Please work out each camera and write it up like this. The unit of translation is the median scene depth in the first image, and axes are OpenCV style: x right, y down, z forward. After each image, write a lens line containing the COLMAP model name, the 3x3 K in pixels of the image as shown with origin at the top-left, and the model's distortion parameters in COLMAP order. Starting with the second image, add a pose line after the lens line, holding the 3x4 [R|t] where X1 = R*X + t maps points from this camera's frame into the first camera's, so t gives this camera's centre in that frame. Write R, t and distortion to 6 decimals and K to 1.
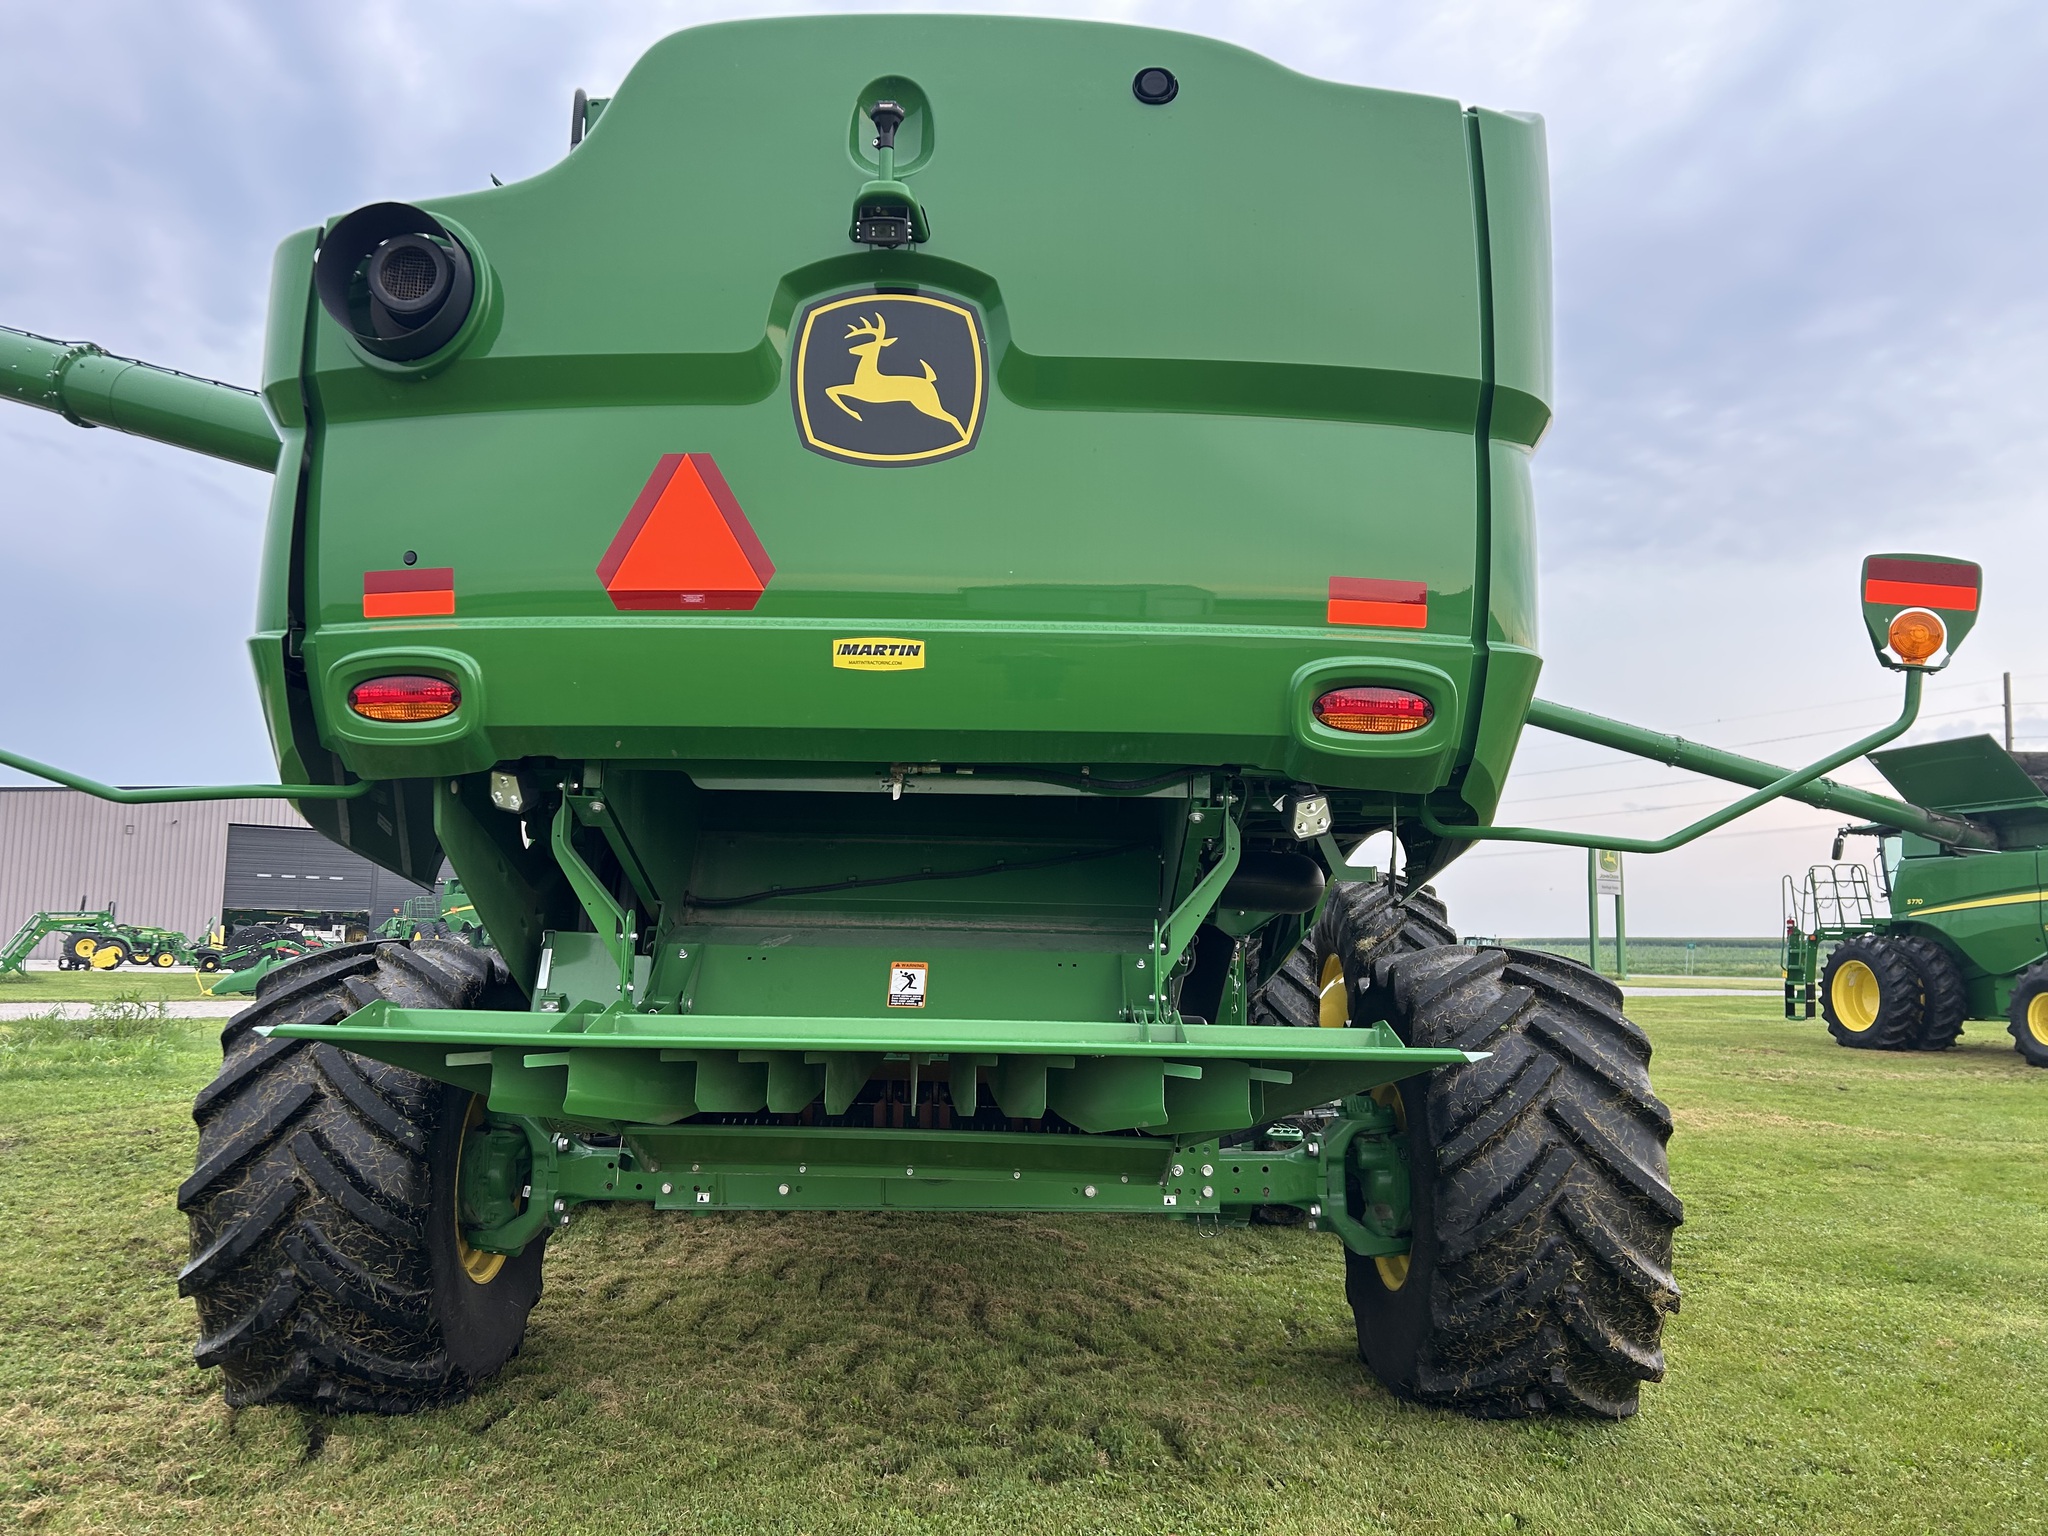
lens RADIAL K [[1539.9, 0, 1020.8], [0, 1539.9, 767.7], [0, 0, 1]] dist [0.049838, -0.046253]
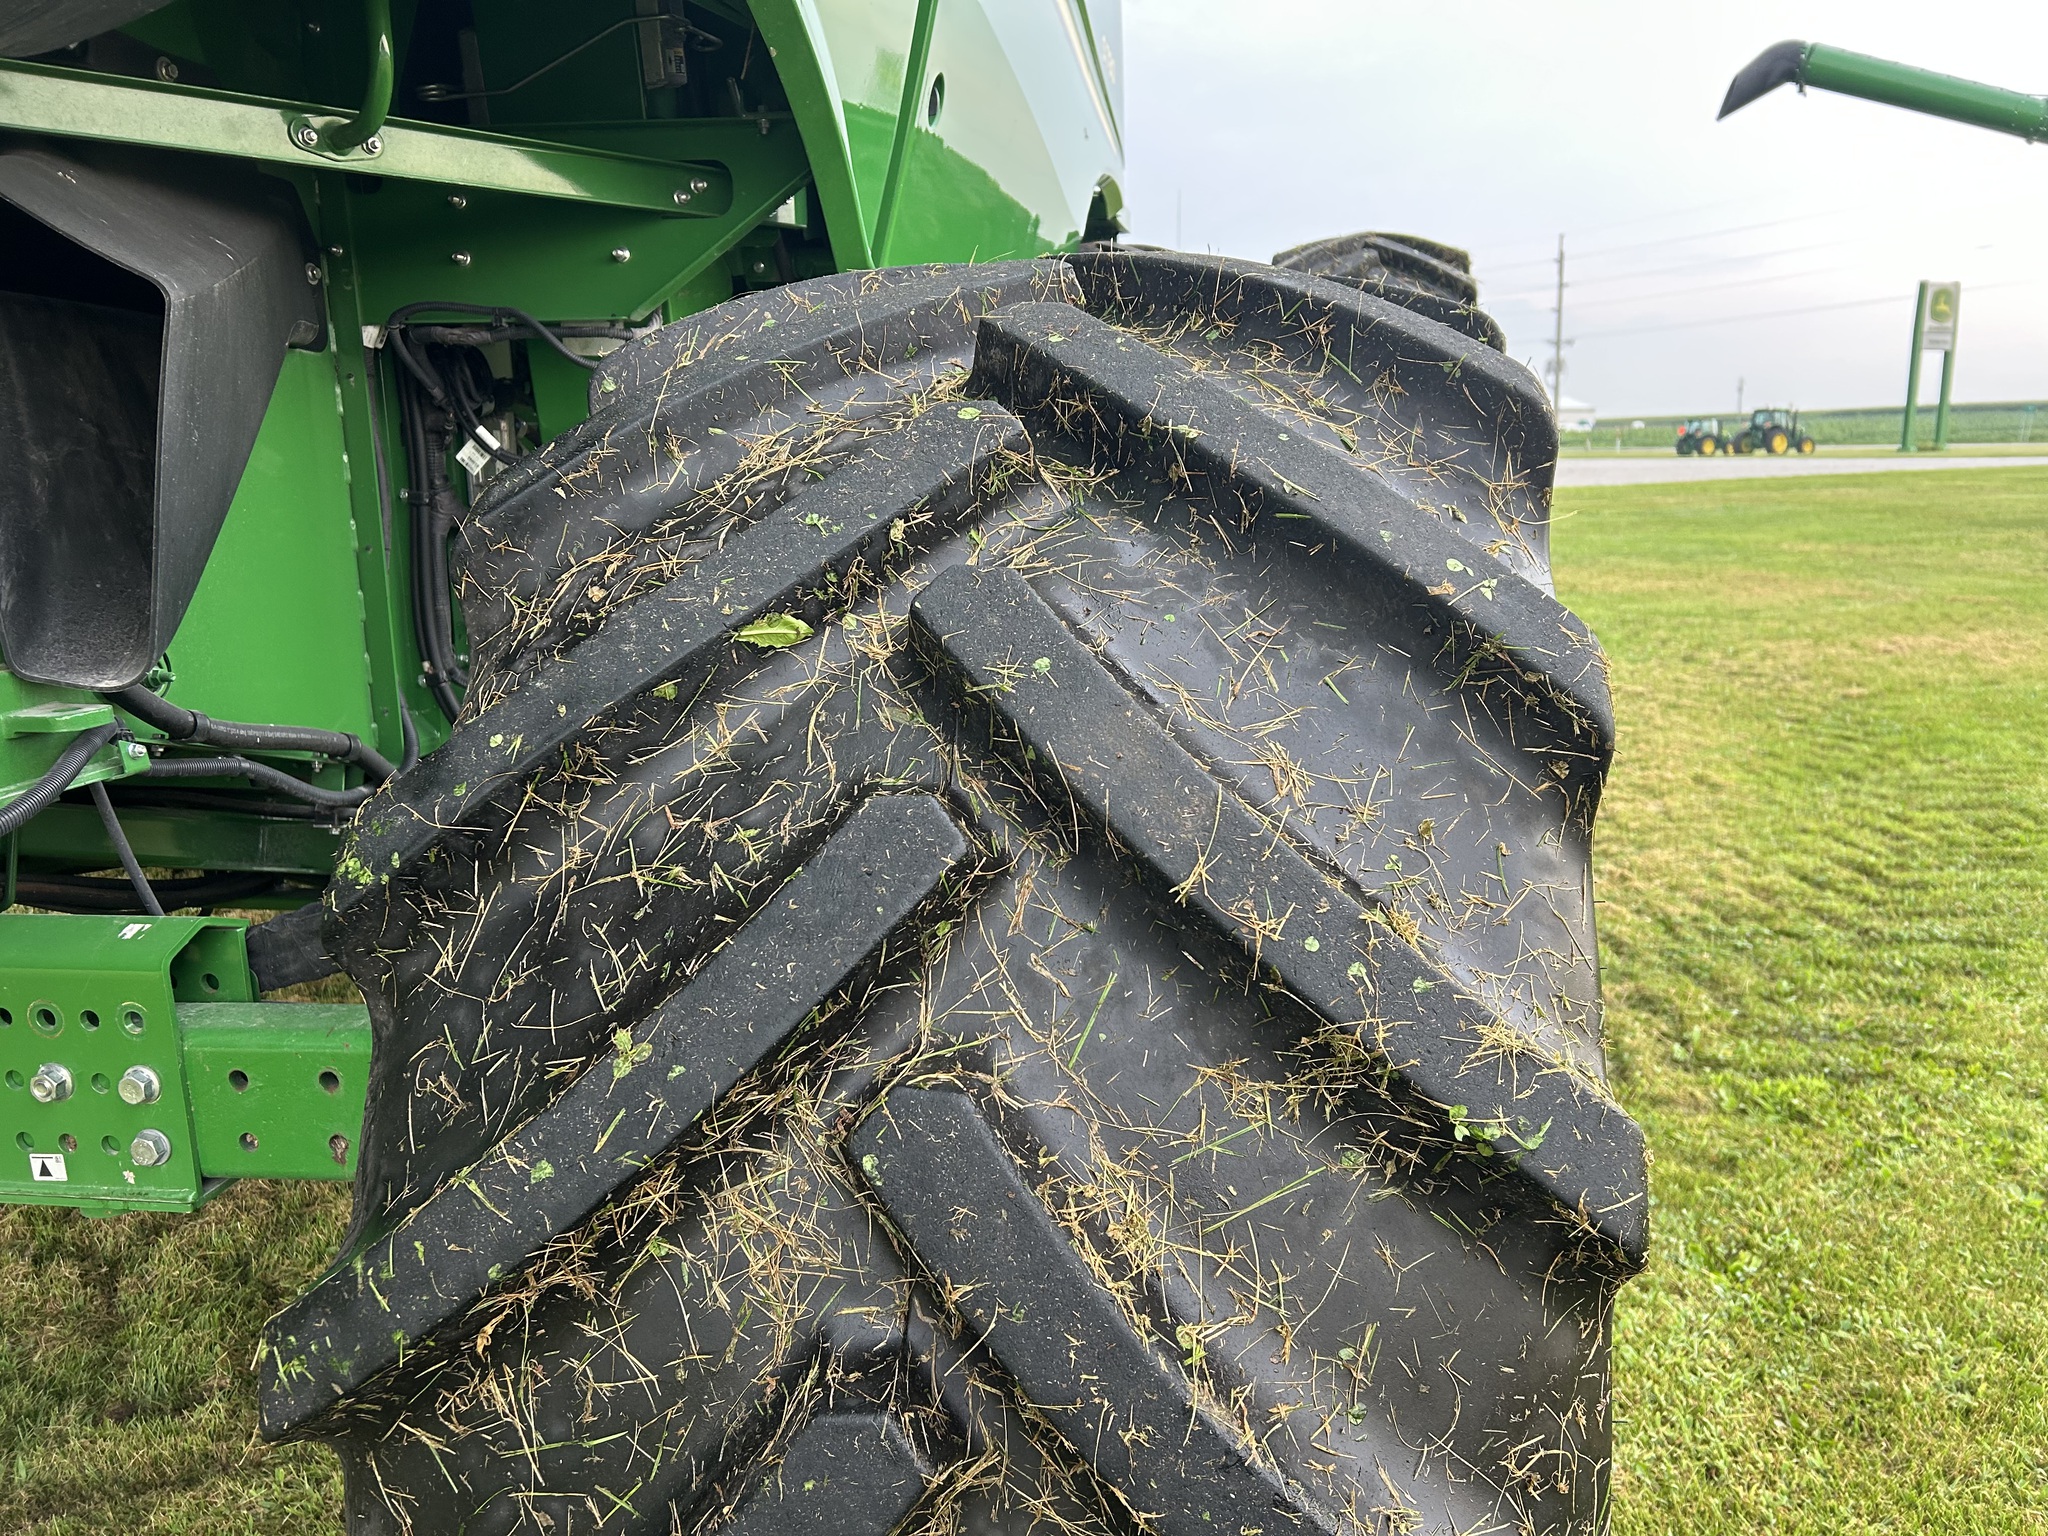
lens RADIAL K [[1539.9, 0, 1022.2], [0, 1539.9, 779.7], [0, 0, 1]] dist [0.049838, -0.046253]
pose [[0.987015, -0.003561, -0.160589, 0.079383], [0.054804, 0.947230, 0.315835, 0.027519], [0.150990, -0.320534, 0.935125, 0.177846]]
